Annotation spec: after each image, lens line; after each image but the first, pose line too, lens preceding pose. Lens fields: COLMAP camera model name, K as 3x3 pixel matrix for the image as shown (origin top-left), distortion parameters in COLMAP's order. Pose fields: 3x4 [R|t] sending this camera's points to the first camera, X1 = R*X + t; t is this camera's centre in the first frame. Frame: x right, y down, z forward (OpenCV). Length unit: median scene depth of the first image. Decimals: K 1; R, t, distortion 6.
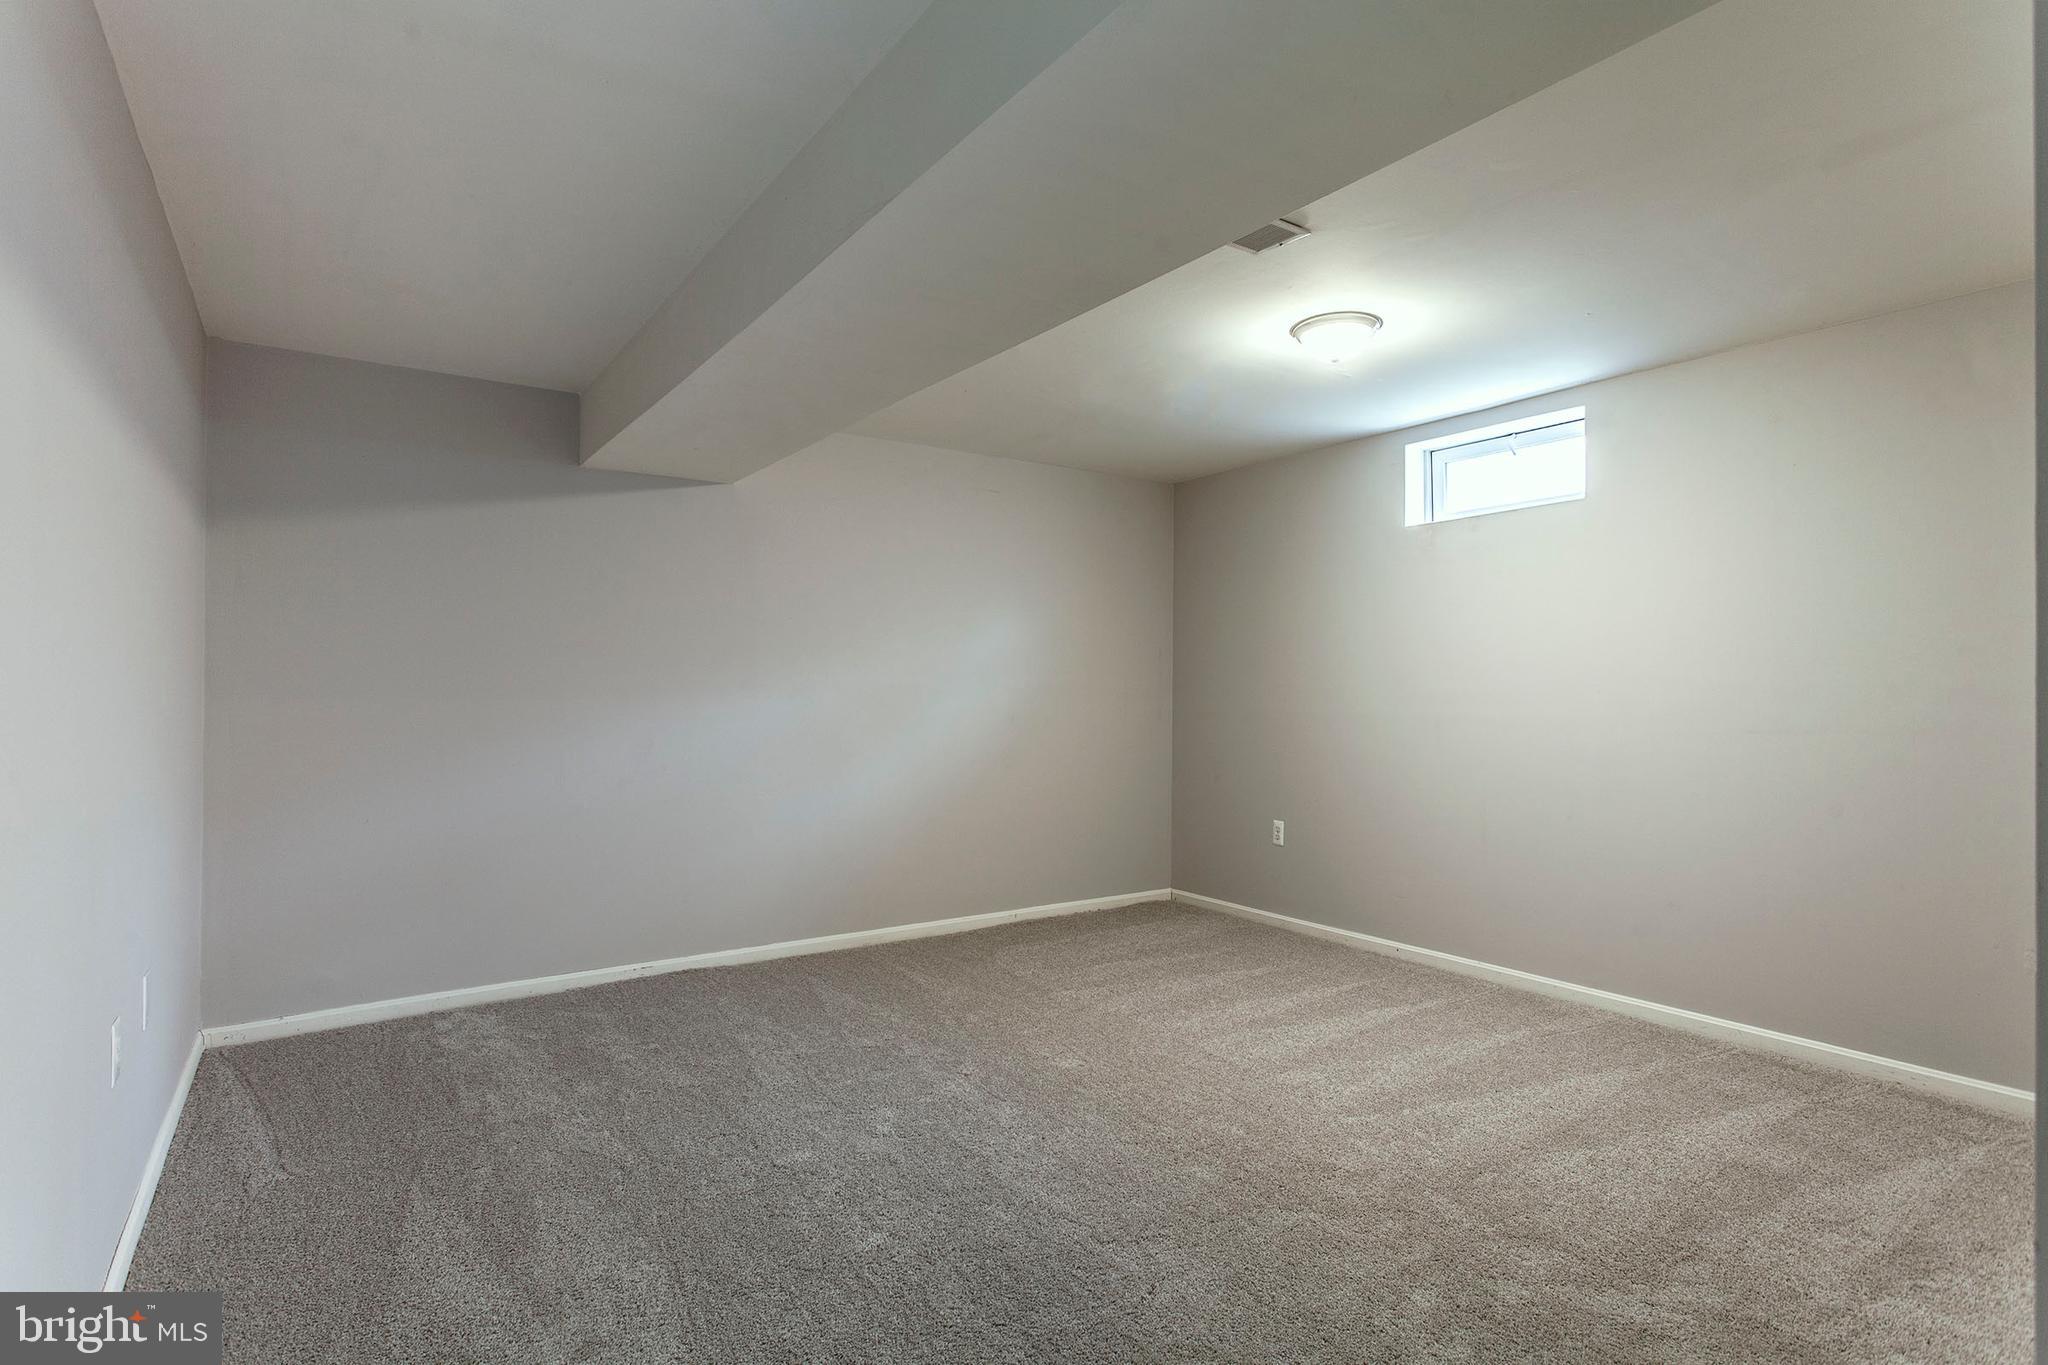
lens RADIAL K [[1024.9, 0, 1024.0], [0, 1024.9, 682.5], [0, 0, 1]] dist [-0.016325, 0.006590]
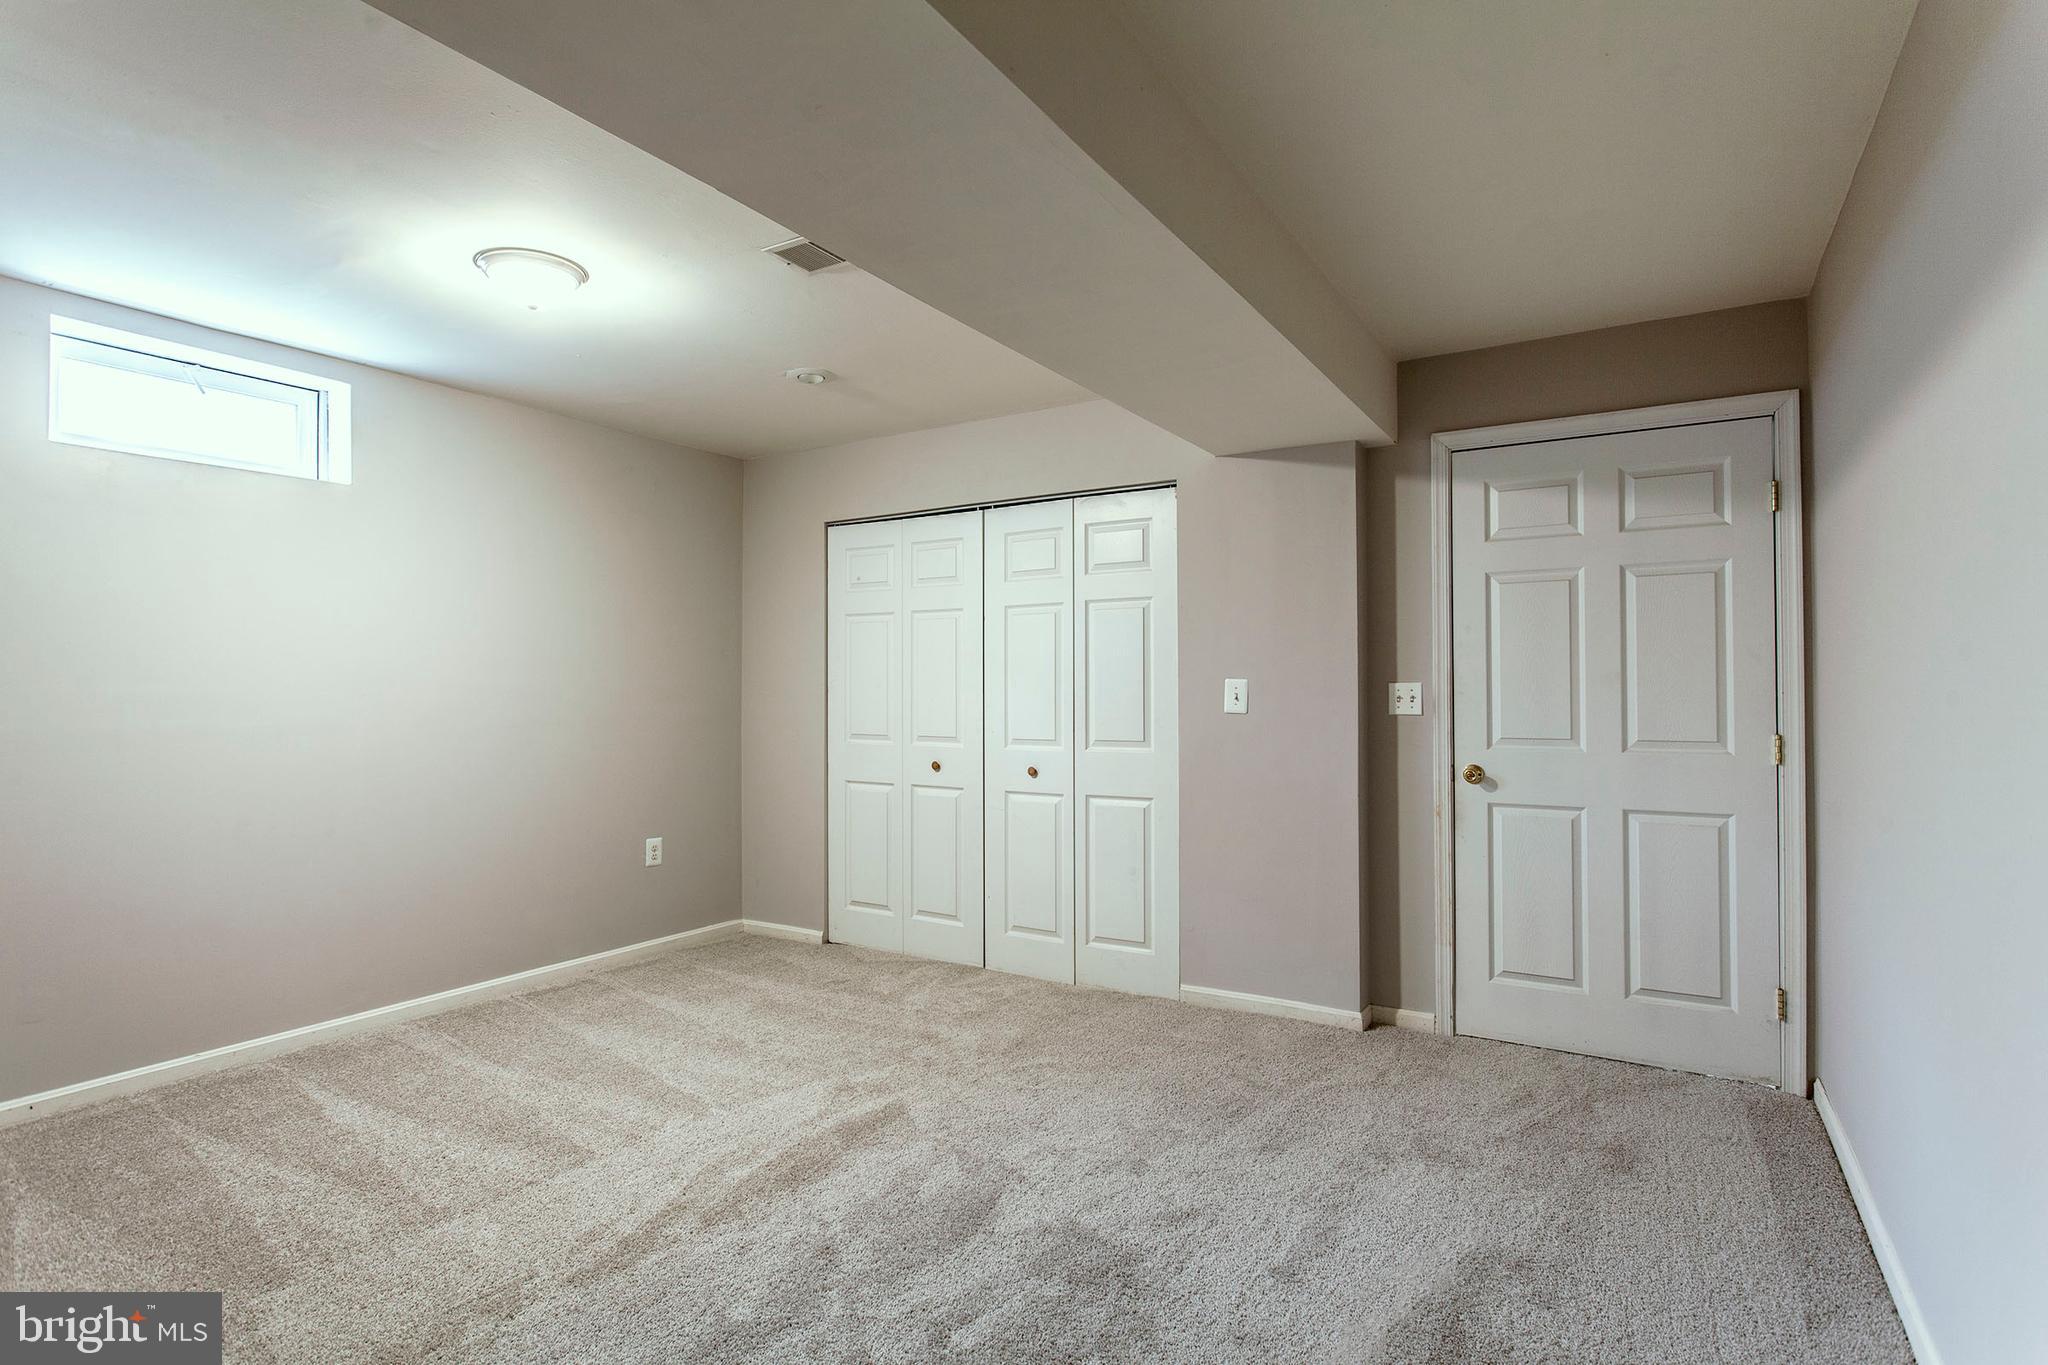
lens RADIAL K [[1024.9, 0, 1024.0], [0, 1024.9, 682.5], [0, 0, 1]] dist [-0.016325, 0.006590]
pose [[-0.405601, 0.005477, 0.914034, -0.577361], [-0.002908, 0.999969, -0.007282, 0.003023], [-0.914046, -0.005611, -0.405573, 0.877342]]
